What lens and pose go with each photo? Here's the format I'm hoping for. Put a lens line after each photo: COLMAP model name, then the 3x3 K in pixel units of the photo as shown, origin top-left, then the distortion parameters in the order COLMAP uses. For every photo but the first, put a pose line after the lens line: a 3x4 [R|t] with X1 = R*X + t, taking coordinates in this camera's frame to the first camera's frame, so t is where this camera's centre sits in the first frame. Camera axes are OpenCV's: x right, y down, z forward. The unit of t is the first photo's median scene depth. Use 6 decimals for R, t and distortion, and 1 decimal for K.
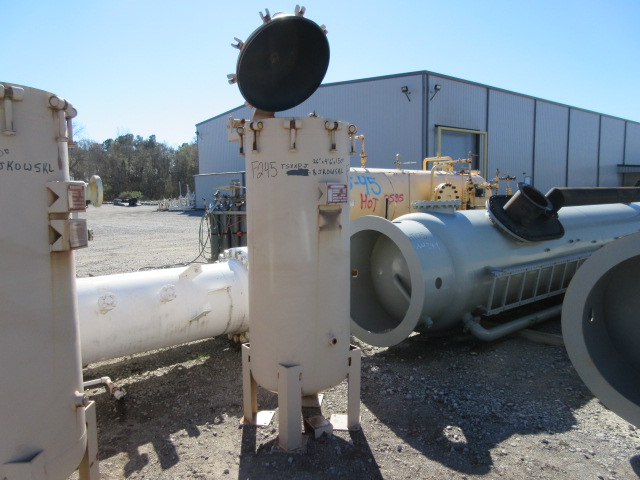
lens RADIAL K [[474.4, 0, 320.6], [0, 474.4, 239.8], [0, 0, 1]] dist [-0.020749, -0.001453]
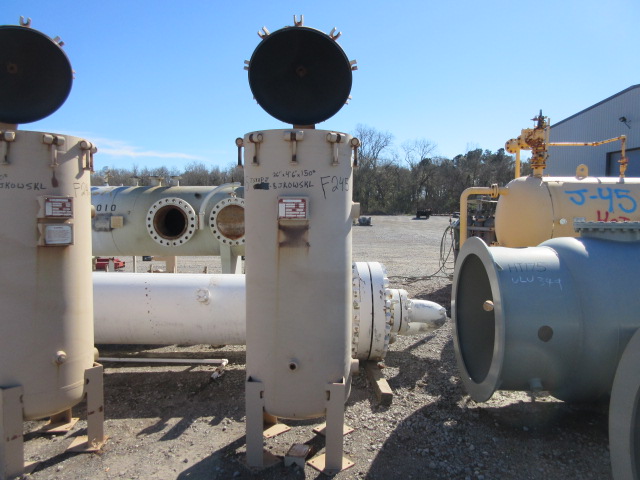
lens RADIAL K [[474.4, 0, 320.6], [0, 474.4, 240.9], [0, 0, 1]] dist [-0.020749, -0.001453]
pose [[0.762541, 0.060491, -0.644106, 0.630231], [-0.077216, 0.997012, 0.002219, -0.037037], [0.642315, 0.048044, 0.764933, 0.302406]]
